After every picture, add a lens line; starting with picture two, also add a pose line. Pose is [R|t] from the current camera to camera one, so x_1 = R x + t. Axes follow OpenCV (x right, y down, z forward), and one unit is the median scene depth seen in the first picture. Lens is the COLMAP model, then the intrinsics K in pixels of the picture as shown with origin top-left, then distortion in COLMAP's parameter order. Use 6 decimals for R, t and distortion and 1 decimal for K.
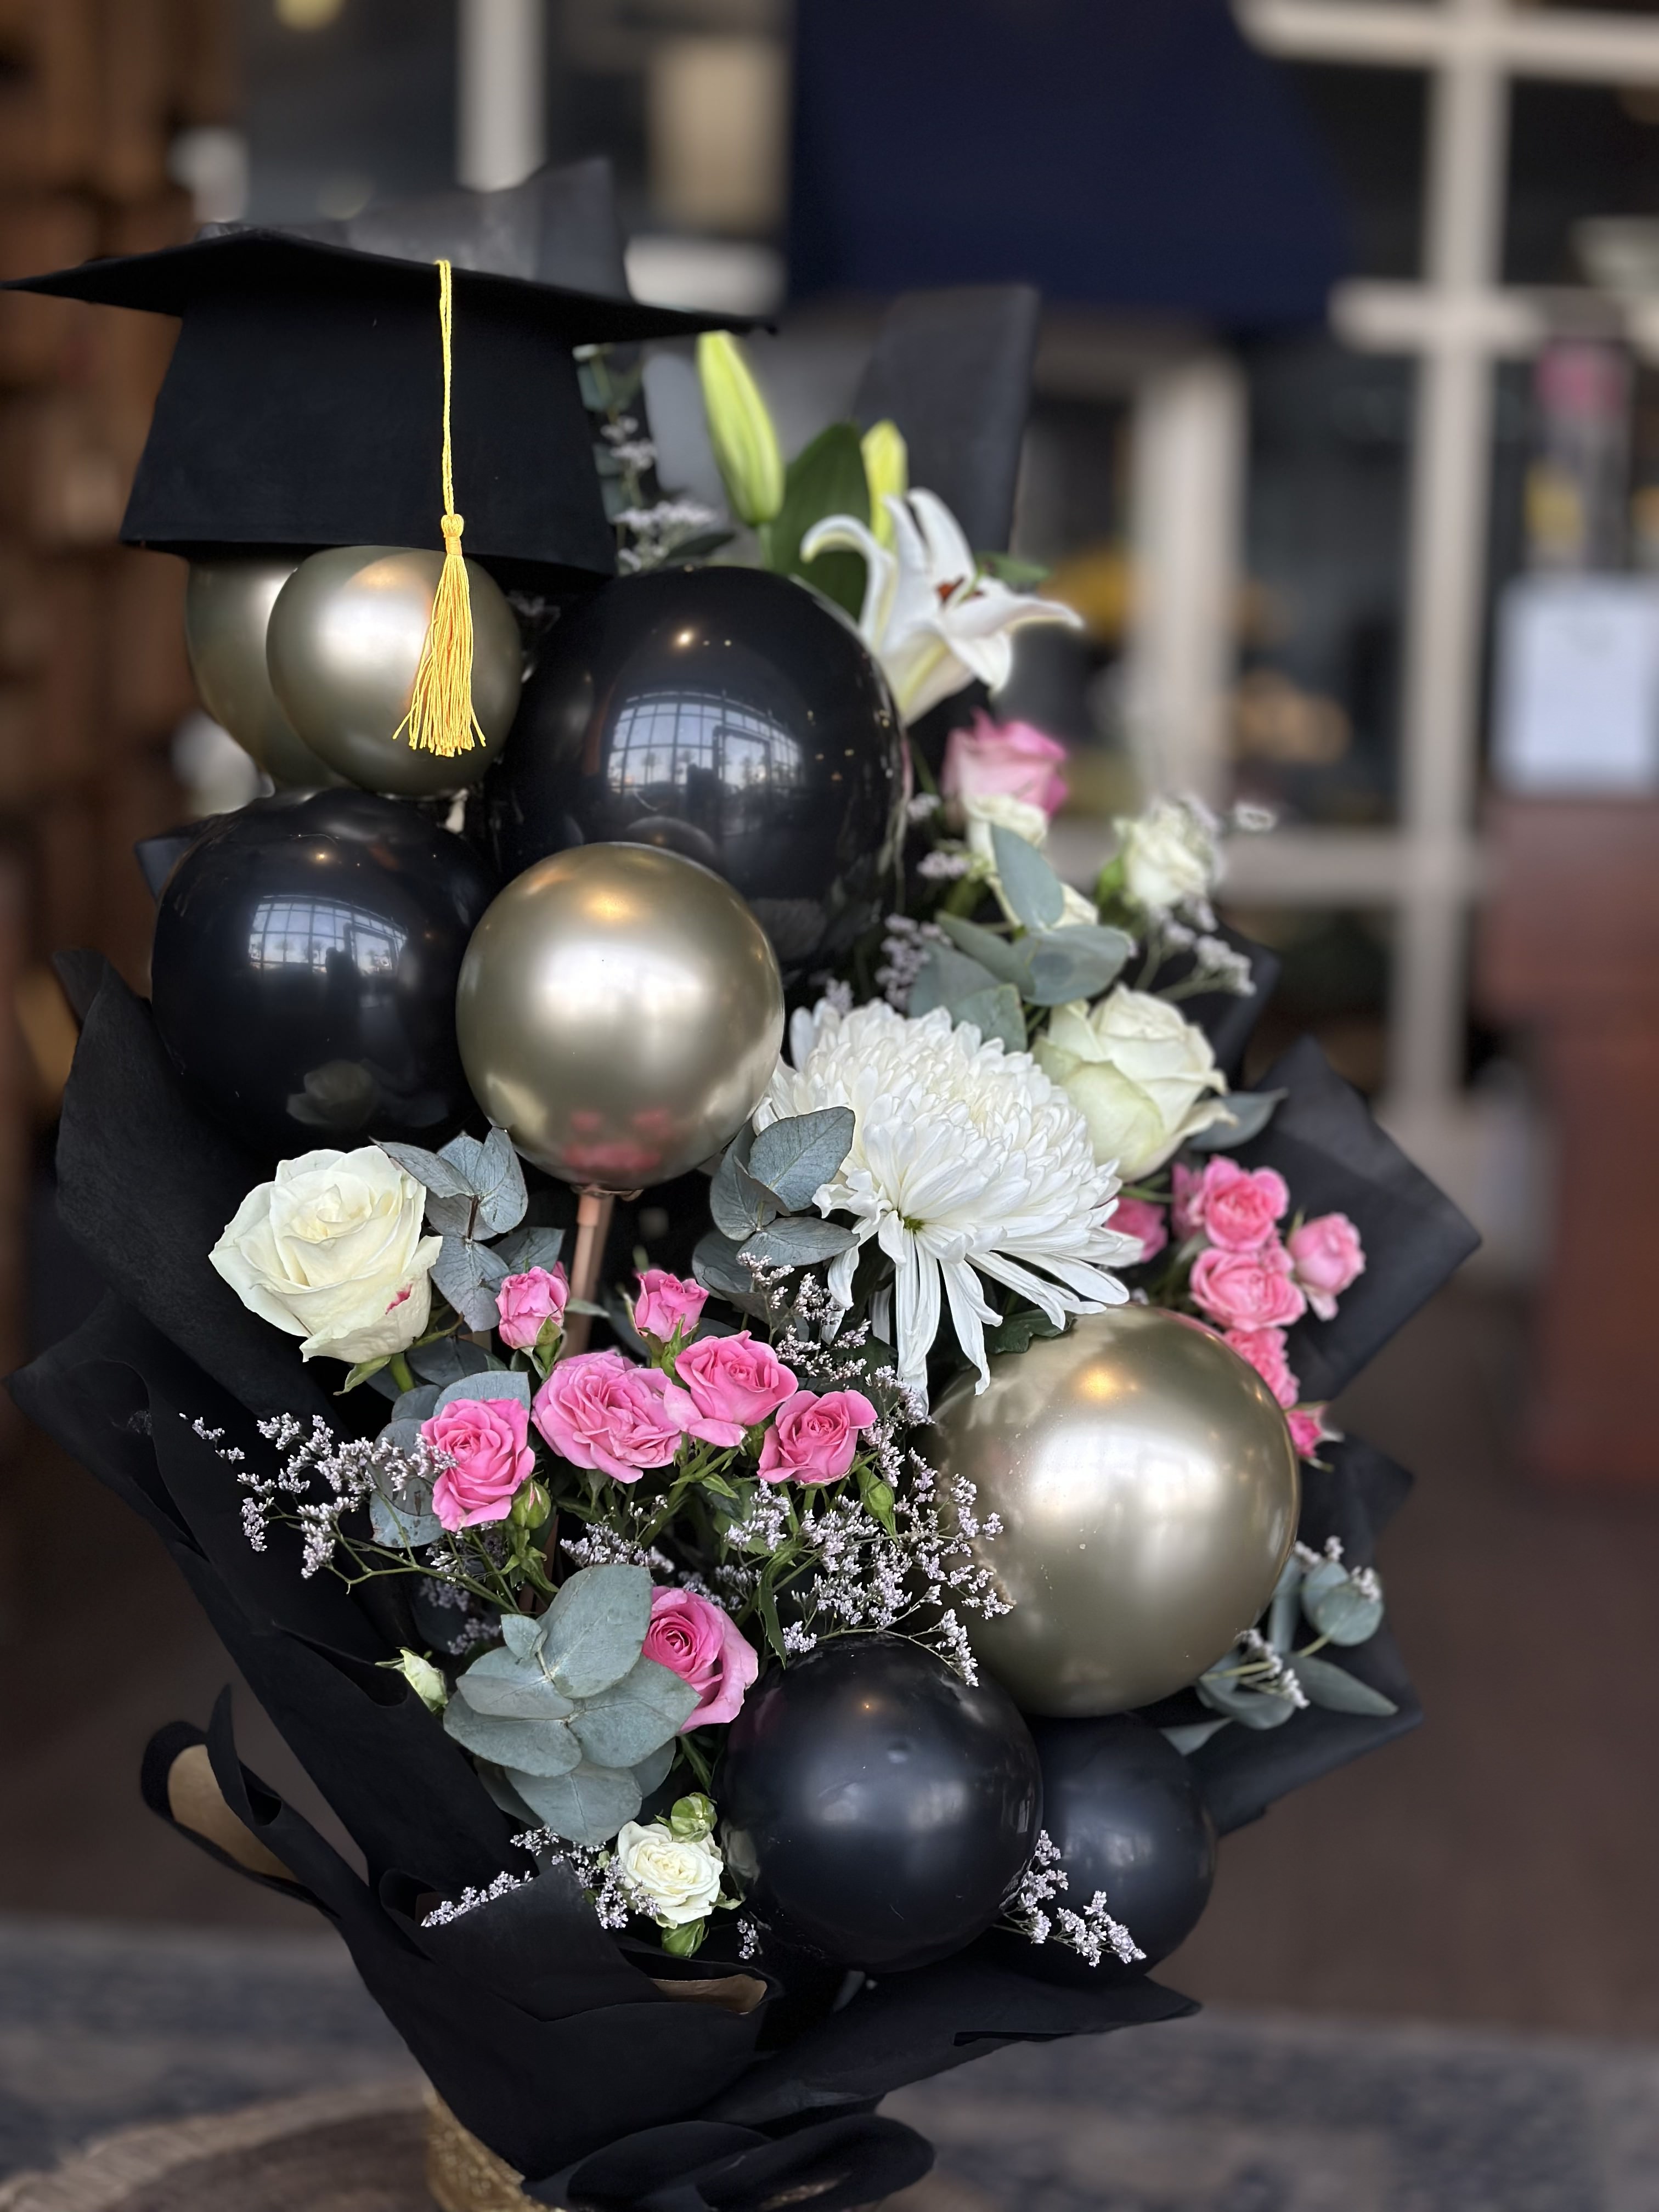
lens RADIAL K [[3106.8, 0, 833.6], [0, 3106.8, 1122.6], [0, 0, 1]] dist [0.105810, 0.000000]
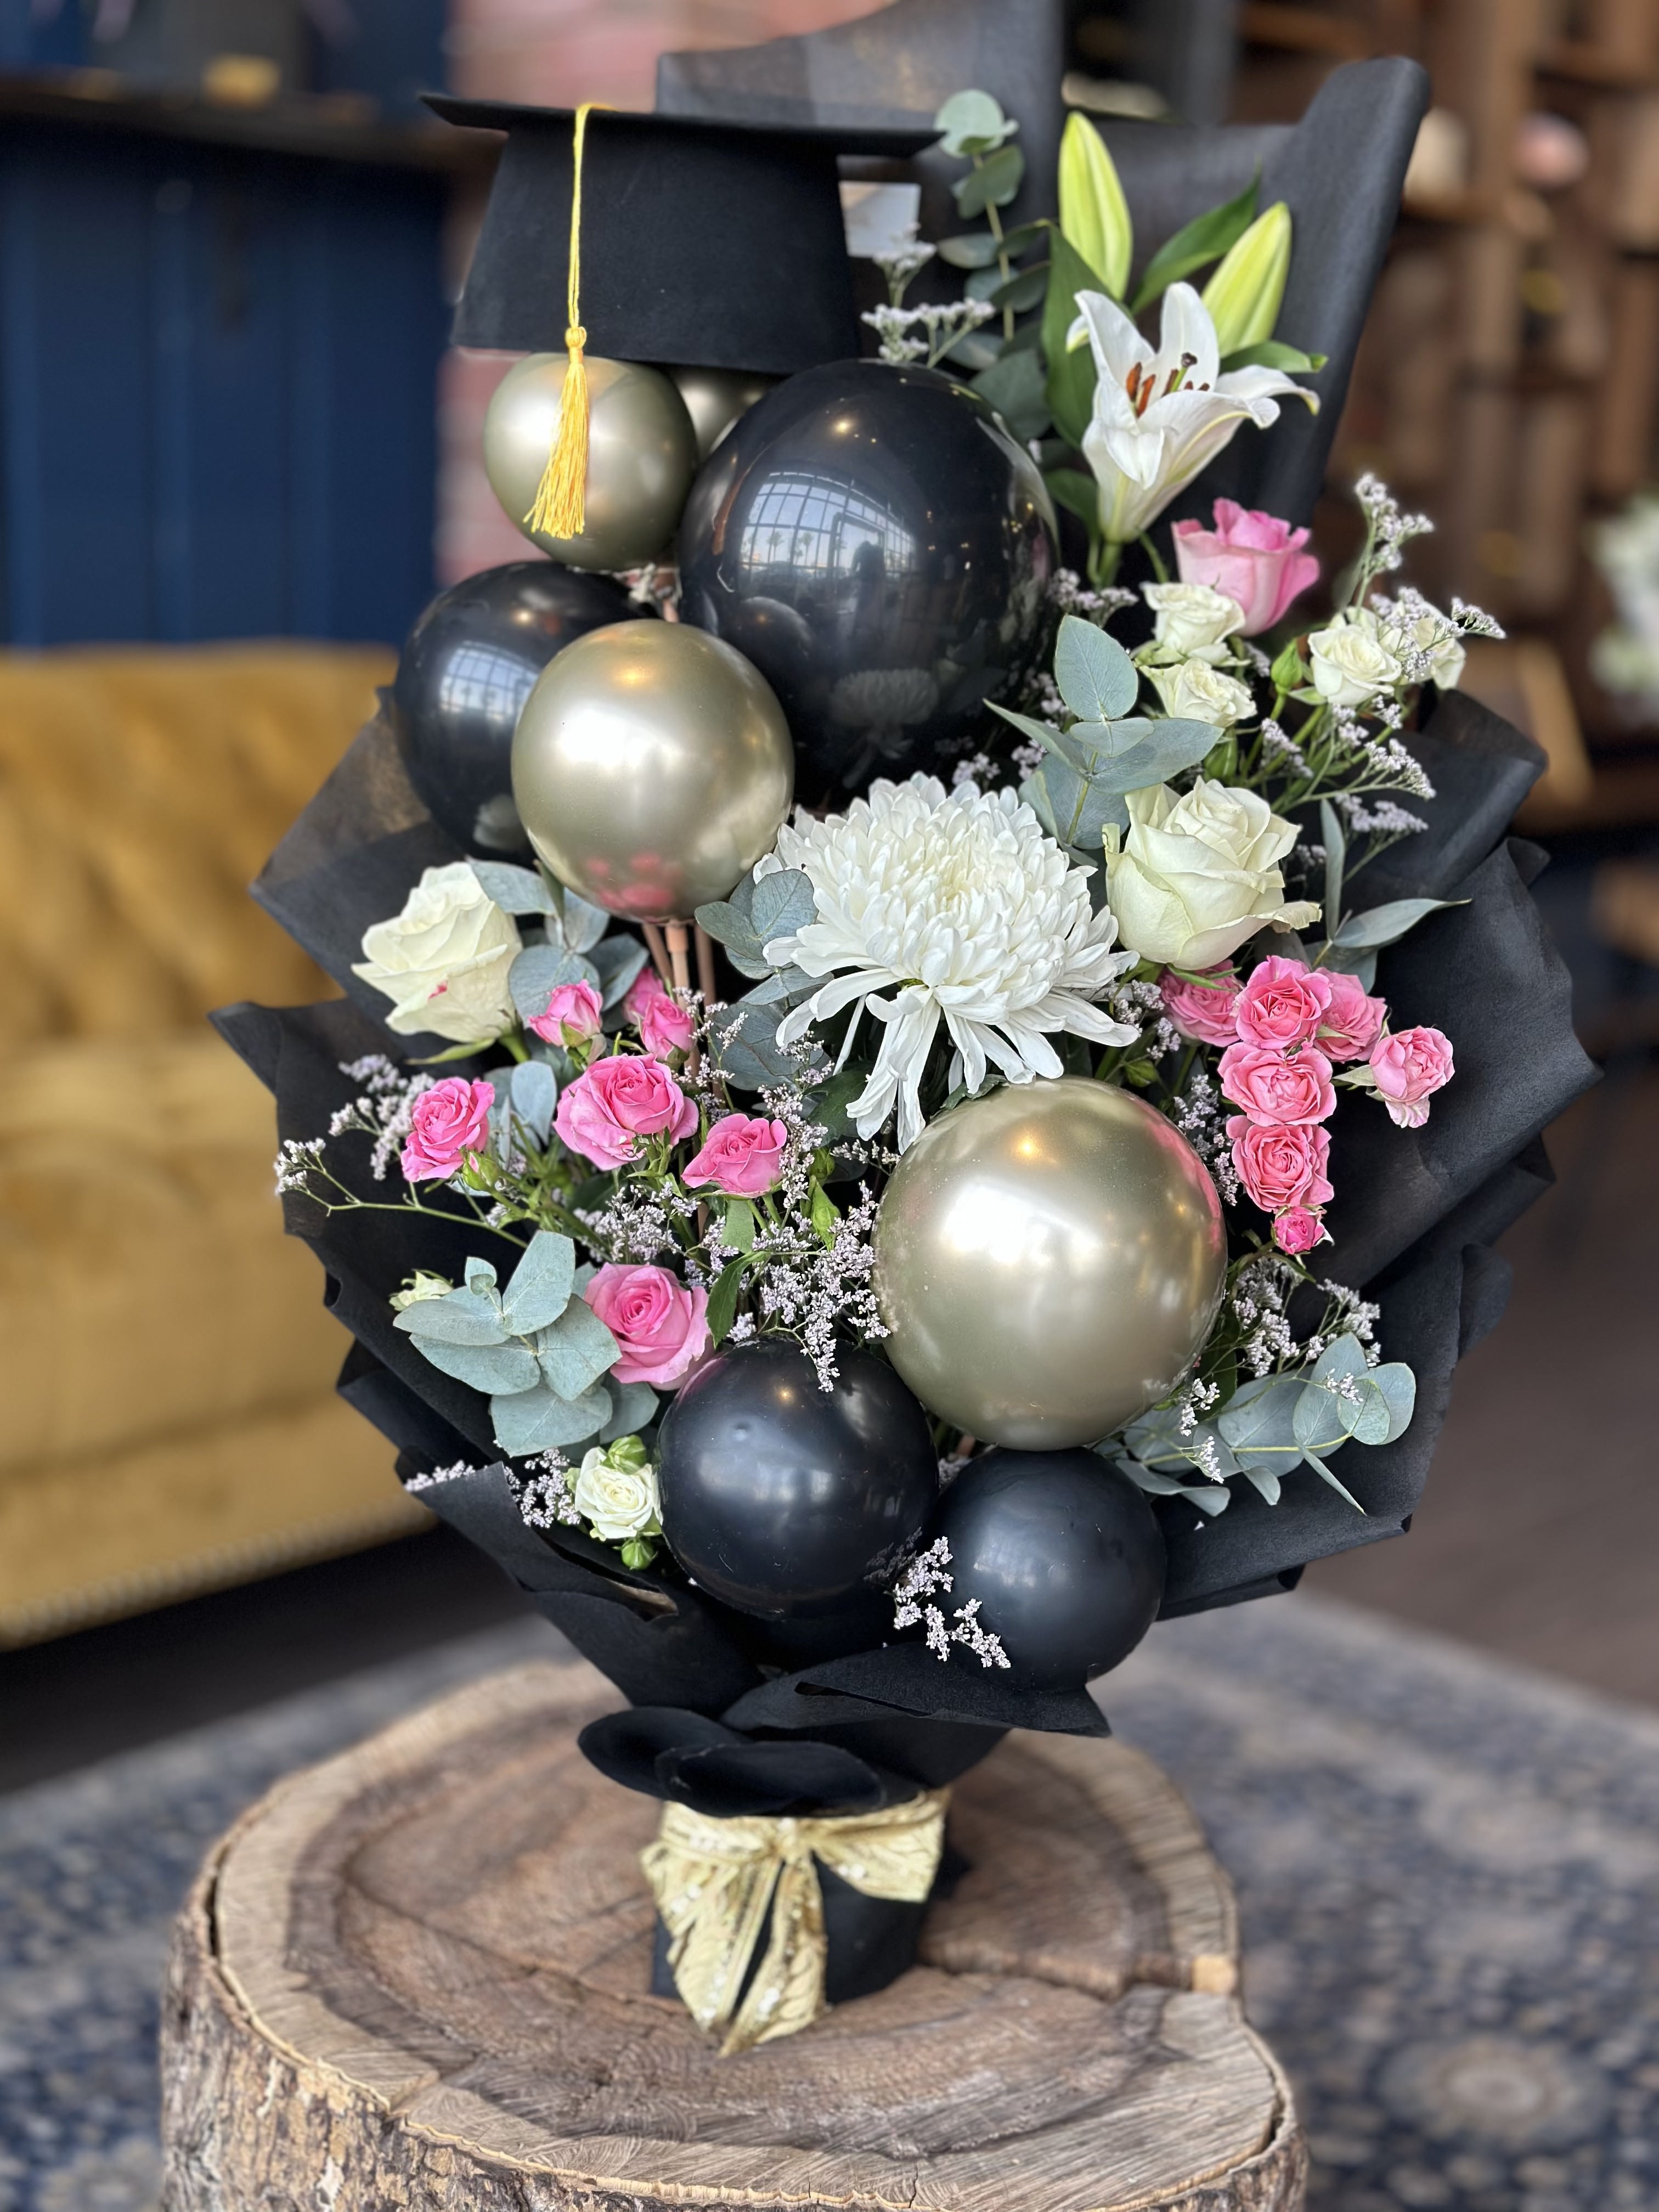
lens RADIAL K [[3106.8, 0, 827.6], [0, 3106.8, 1117.9], [0, 0, 1]] dist [0.105810, 0.000000]
pose [[0.820491, 0.141770, -0.553801, 0.636273], [-0.084885, 0.988235, 0.127221, -0.059325], [0.565322, -0.057375, 0.822872, 0.074421]]
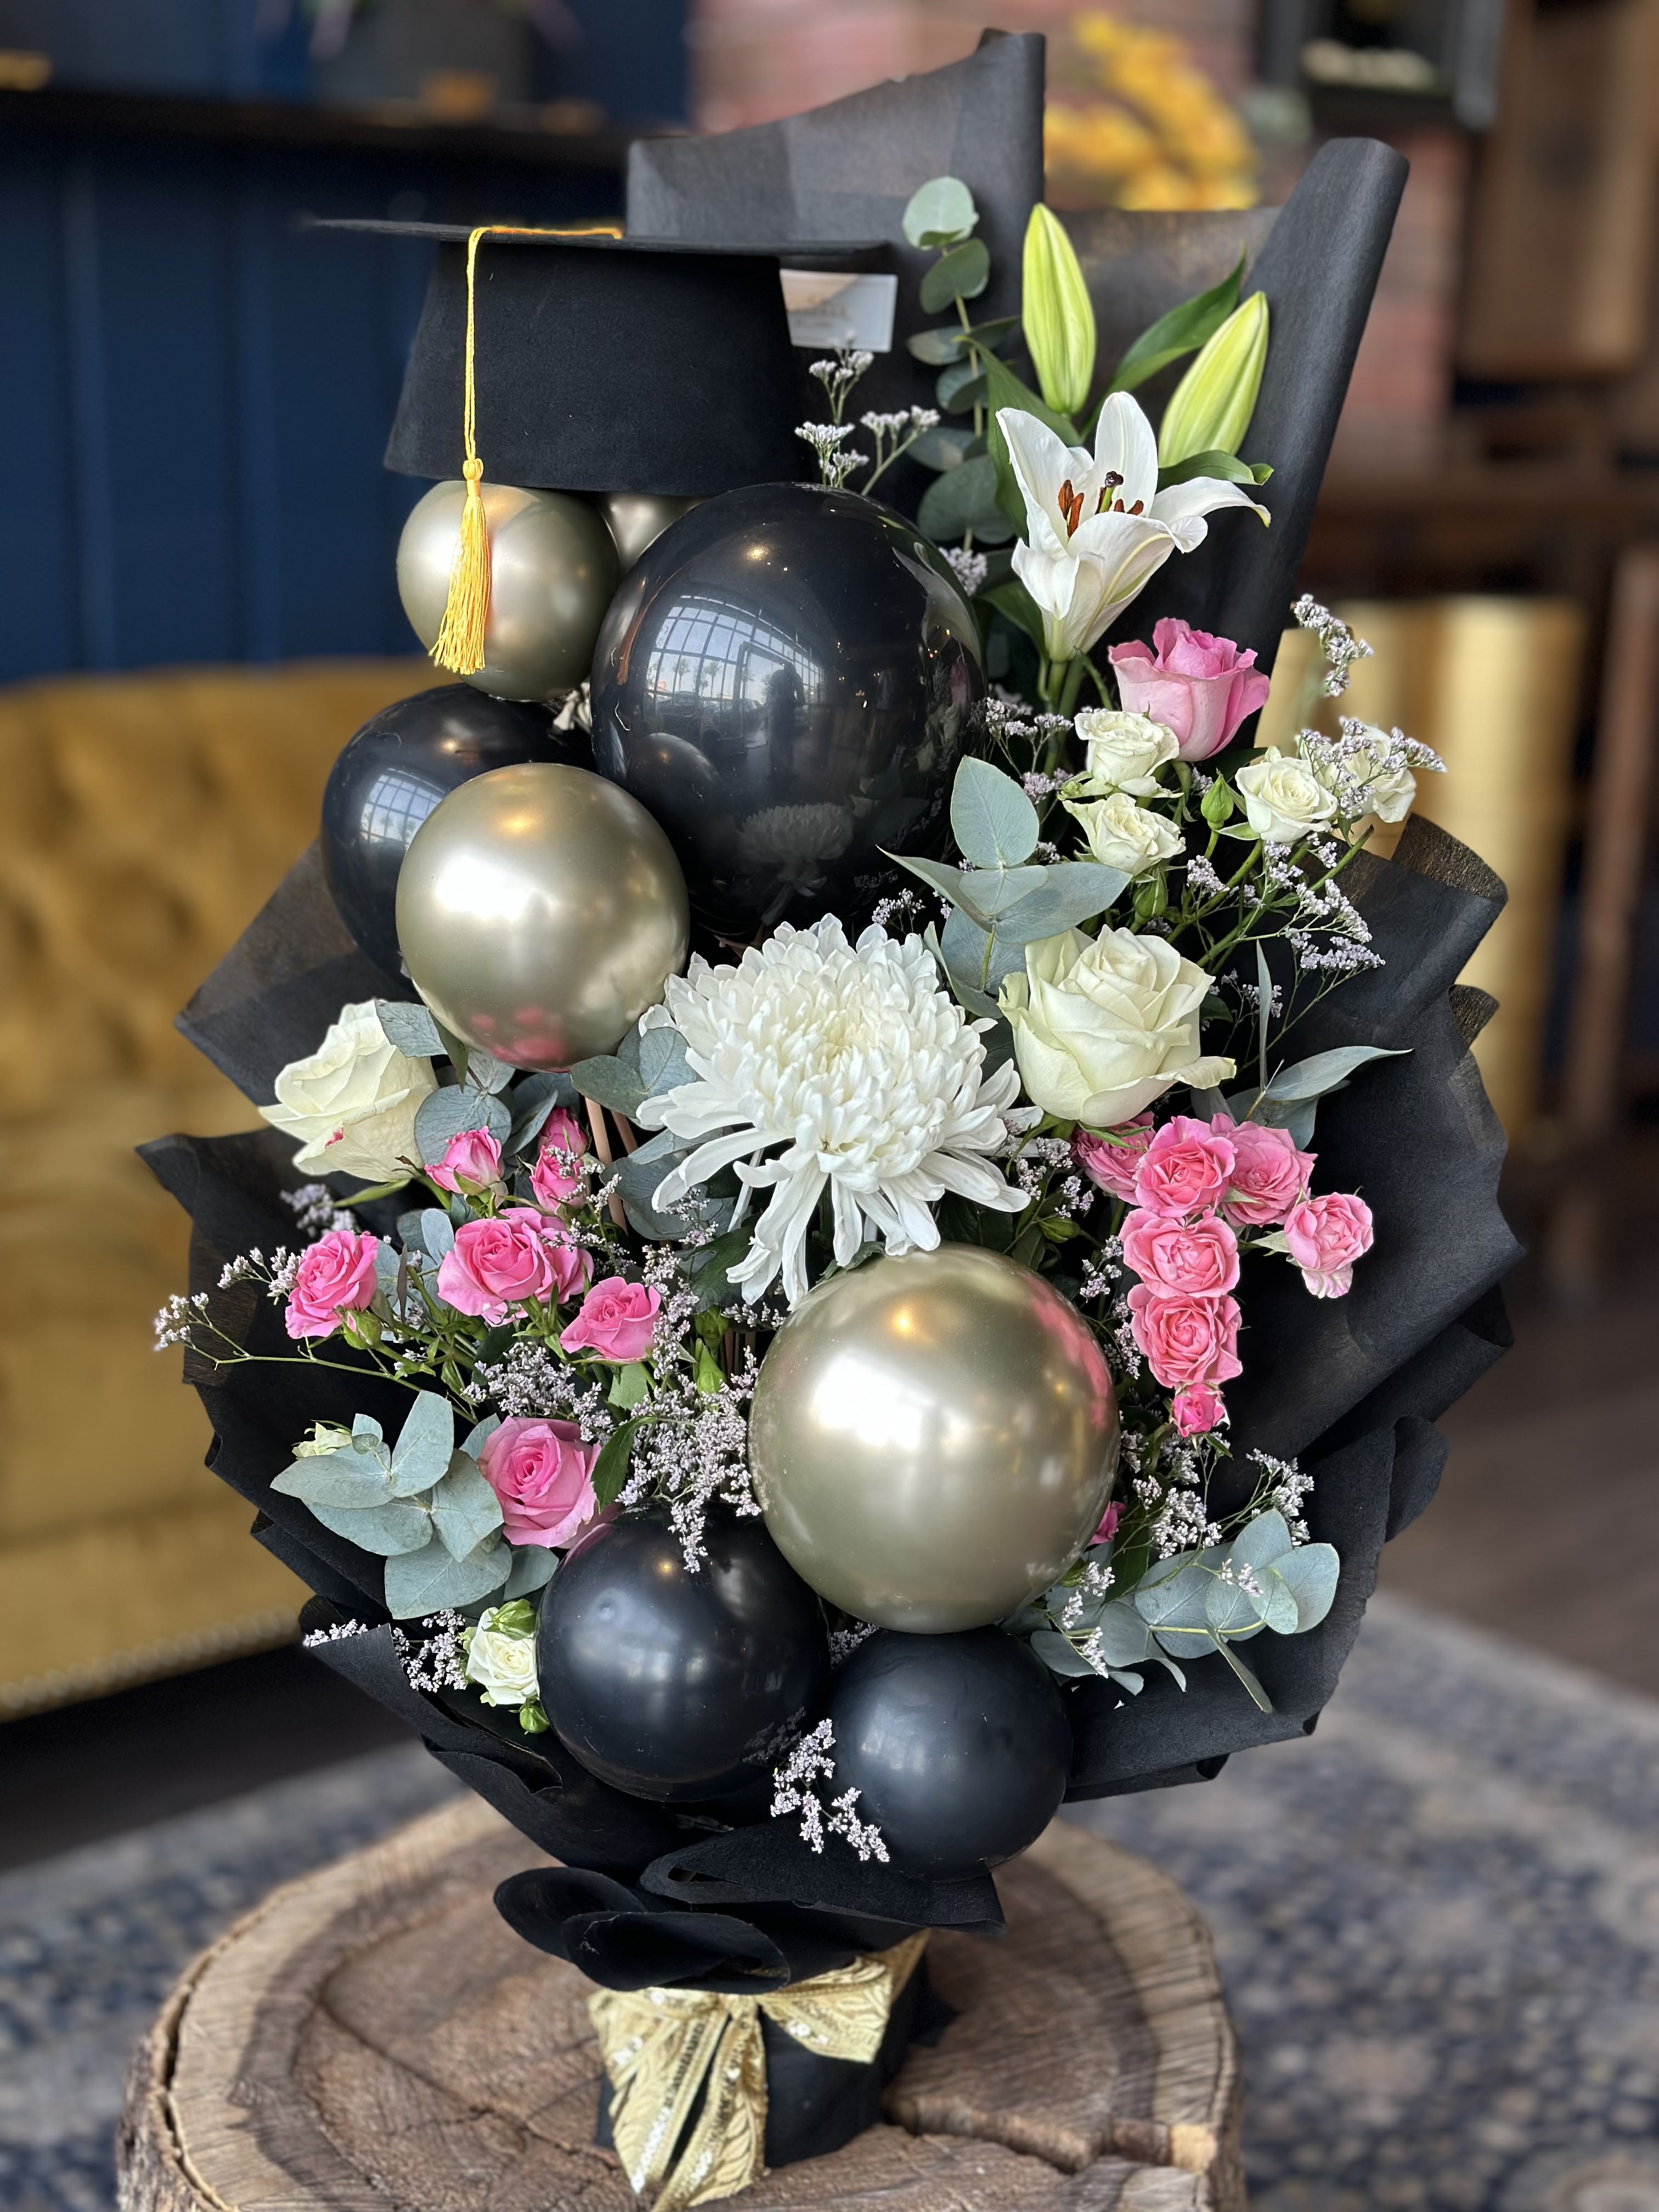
lens RADIAL K [[3106.8, 0, 833.3], [0, 3106.8, 1112.0], [0, 0, 1]] dist [0.105810, 0.000000]
pose [[0.742855, 0.160601, -0.649903, 0.740127], [-0.074706, 0.984621, 0.157924, -0.148724], [0.665271, -0.068762, 0.743429, 0.226756]]
